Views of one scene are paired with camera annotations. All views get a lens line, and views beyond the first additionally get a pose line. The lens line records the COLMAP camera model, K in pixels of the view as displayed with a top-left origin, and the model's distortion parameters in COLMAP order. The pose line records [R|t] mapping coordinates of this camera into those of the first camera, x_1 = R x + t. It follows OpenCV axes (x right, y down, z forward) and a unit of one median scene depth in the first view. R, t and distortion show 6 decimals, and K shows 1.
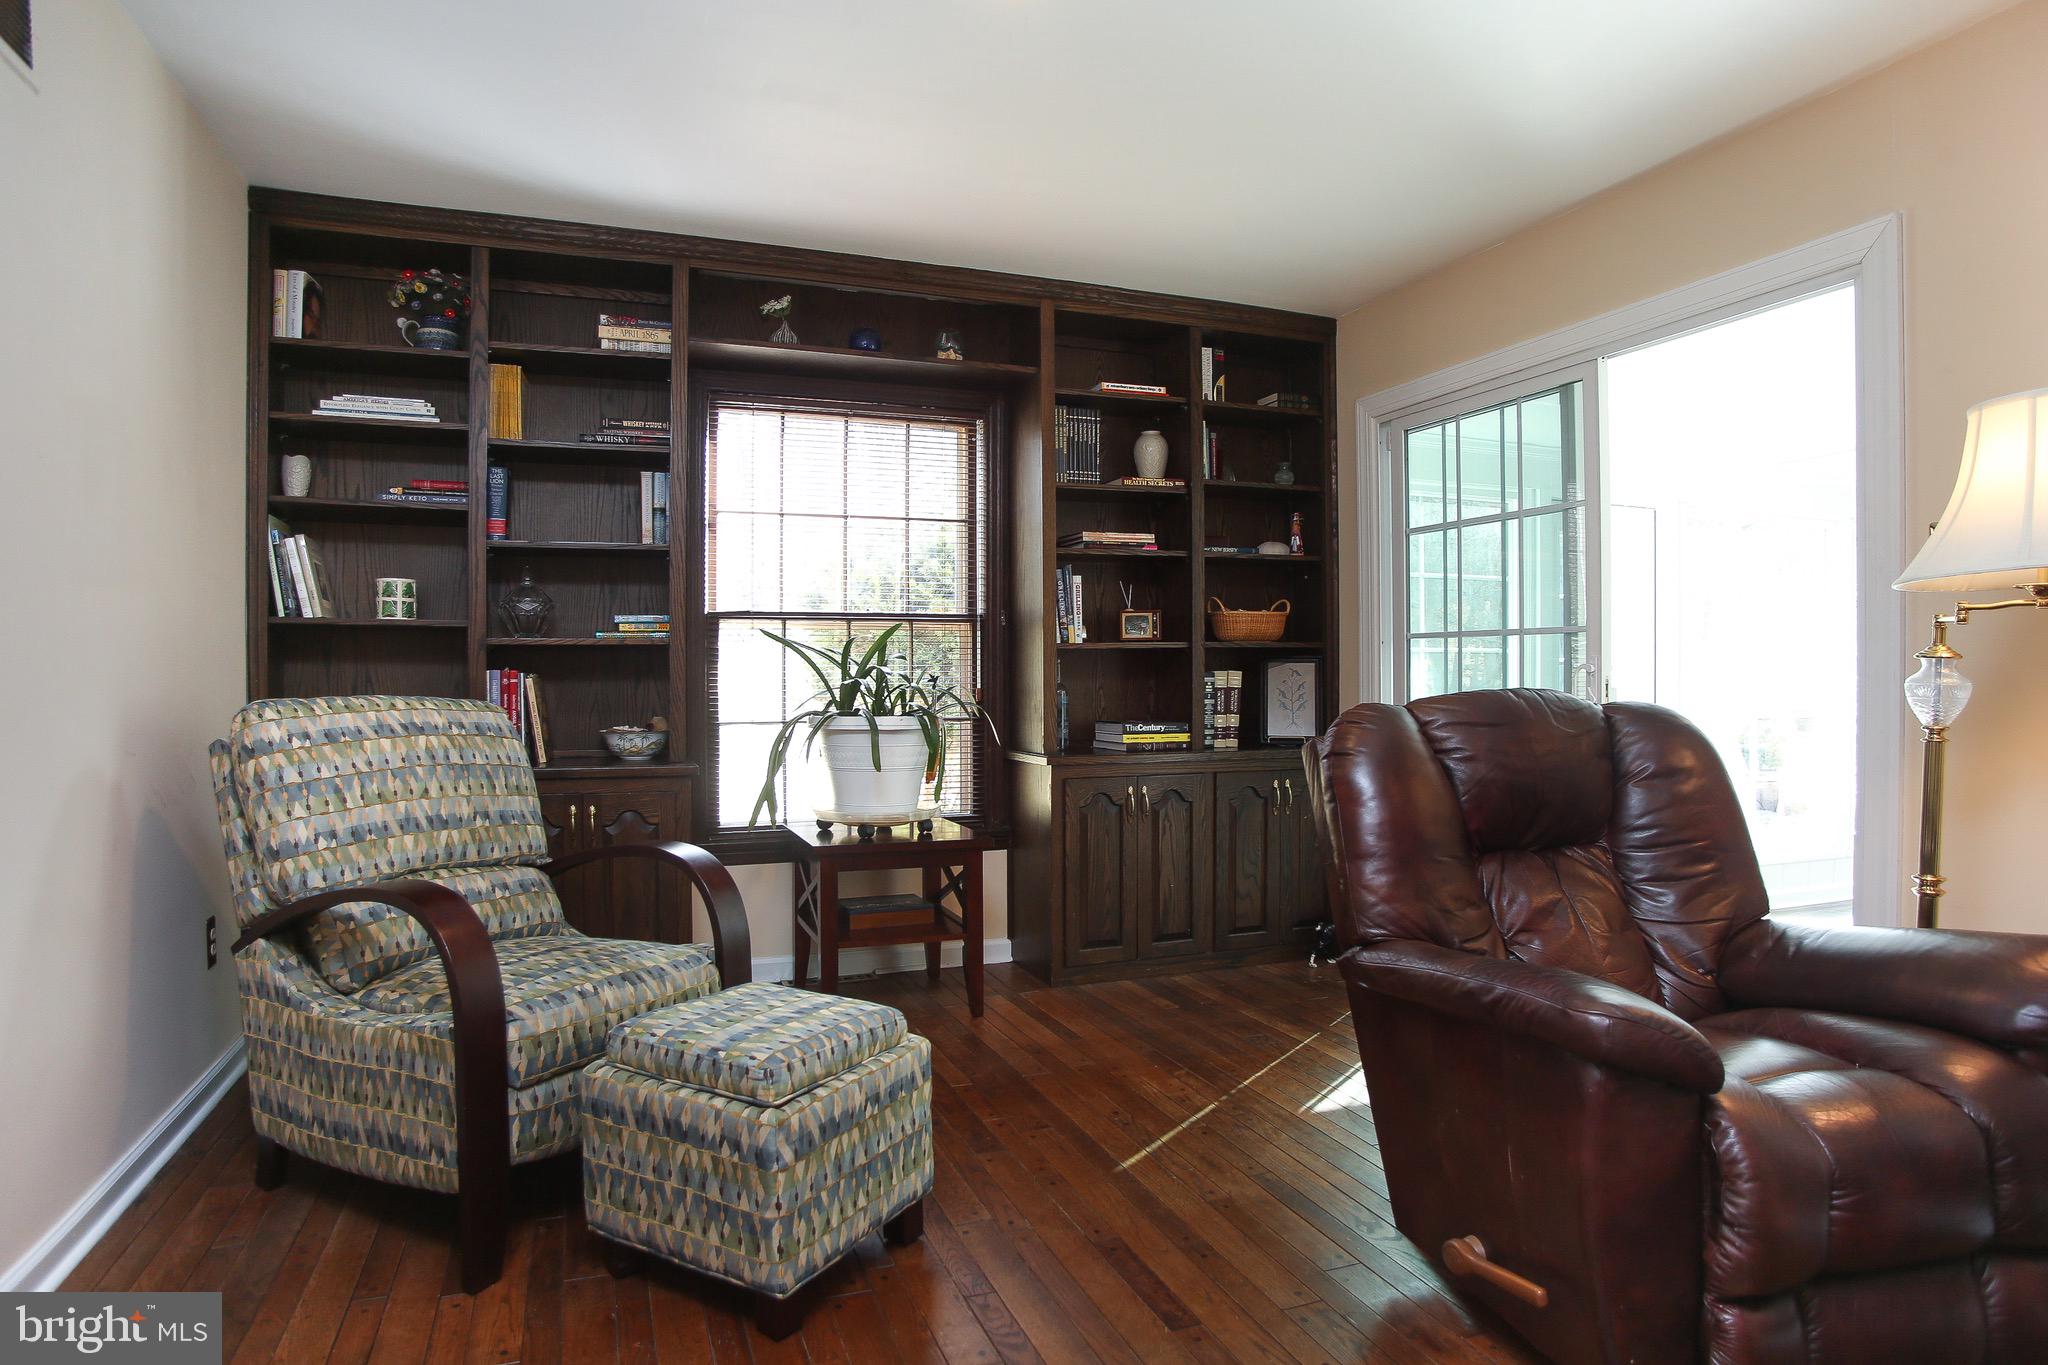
lens RADIAL K [[1271.0, 0, 1036.5], [0, 1271.0, 679.8], [0, 0, 1]] dist [-0.135724, 0.093248]
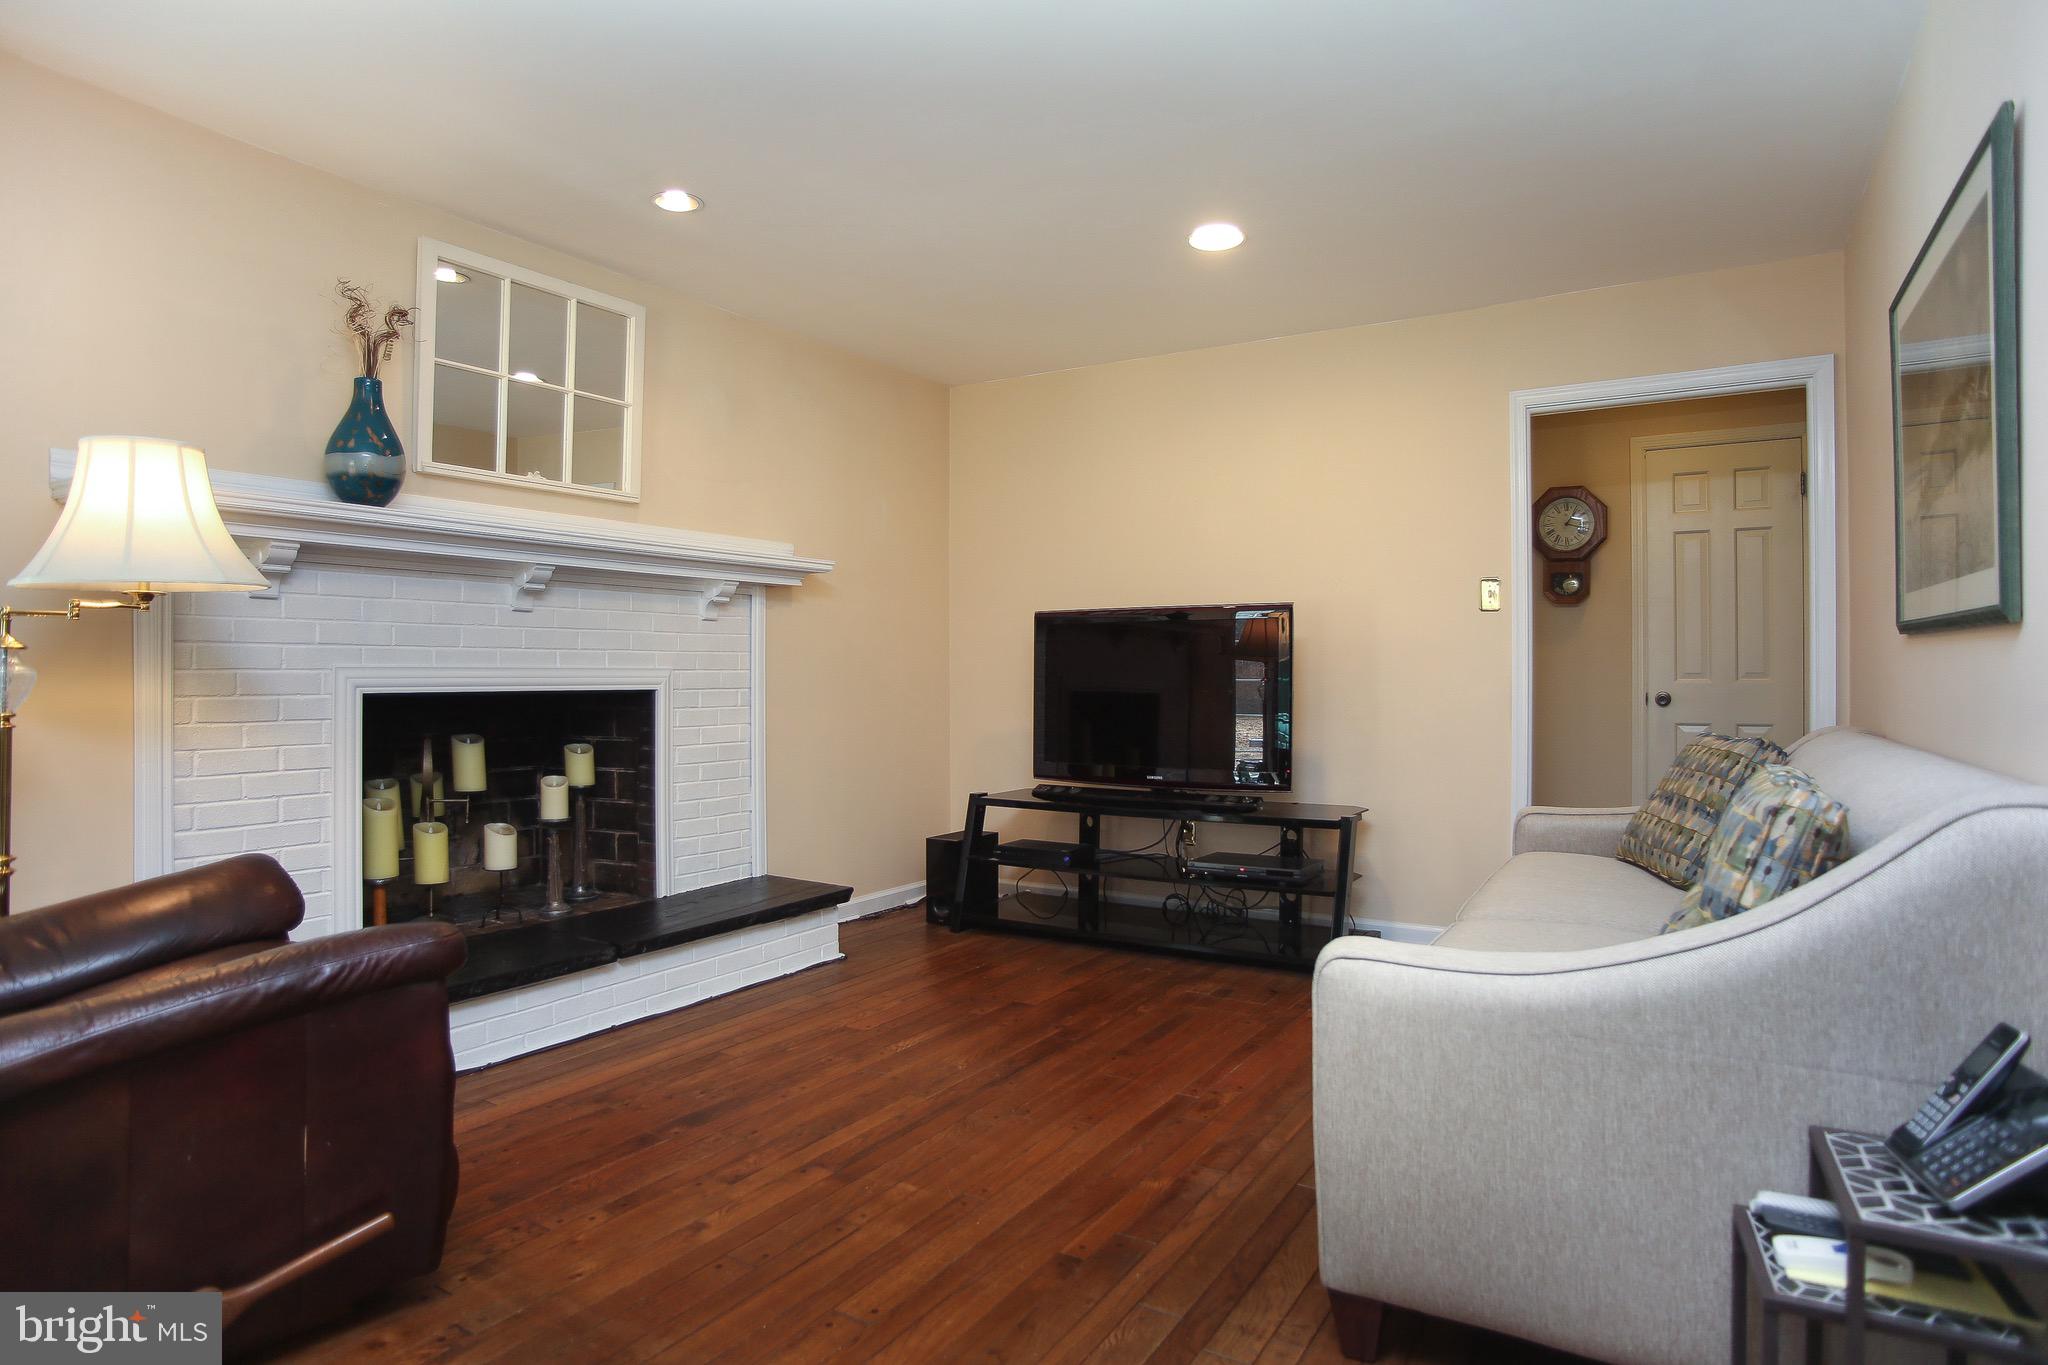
lens RADIAL K [[1156.8, 0, 1035.9], [0, 1156.8, 674.2], [0, 0, 1]] dist [-0.114997, 0.064556]
pose [[-0.618134, -0.002259, 0.786069, -0.278094], [0.007378, 0.999935, 0.008675, -0.000058], [-0.786038, 0.011162, -0.618078, 0.426565]]
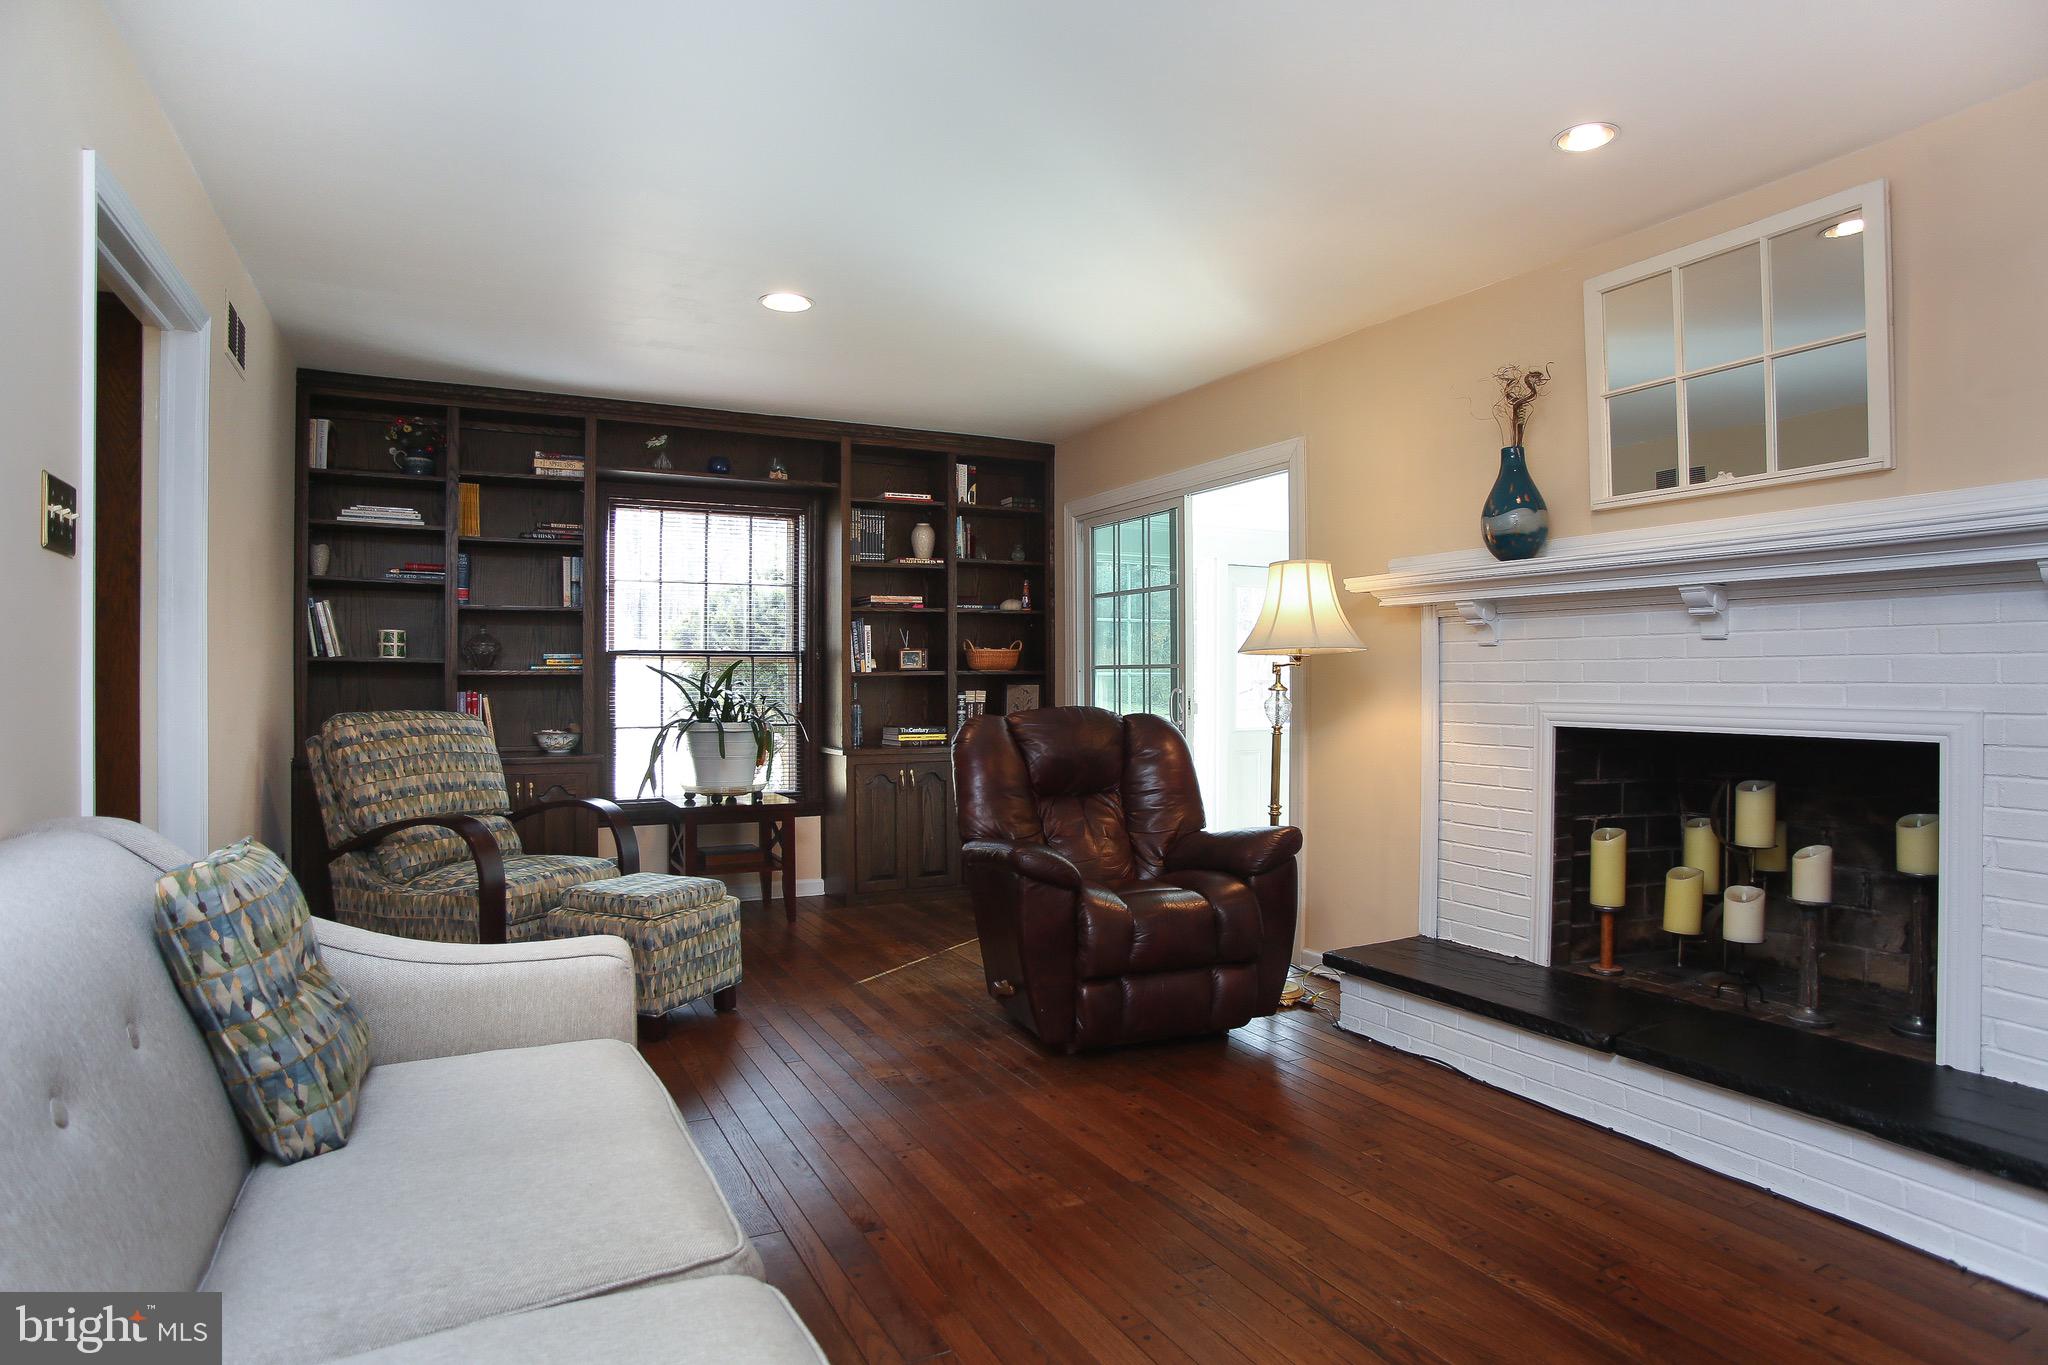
lens RADIAL K [[1156.8, 0, 1035.9], [0, 1156.8, 674.2], [0, 0, 1]] dist [-0.114997, 0.064556]
pose [[0.993351, 0.000858, 0.115124, 0.084036], [0.000644, 0.999915, -0.013007, -0.010524], [-0.115125, 0.012995, 0.993266, -0.392498]]
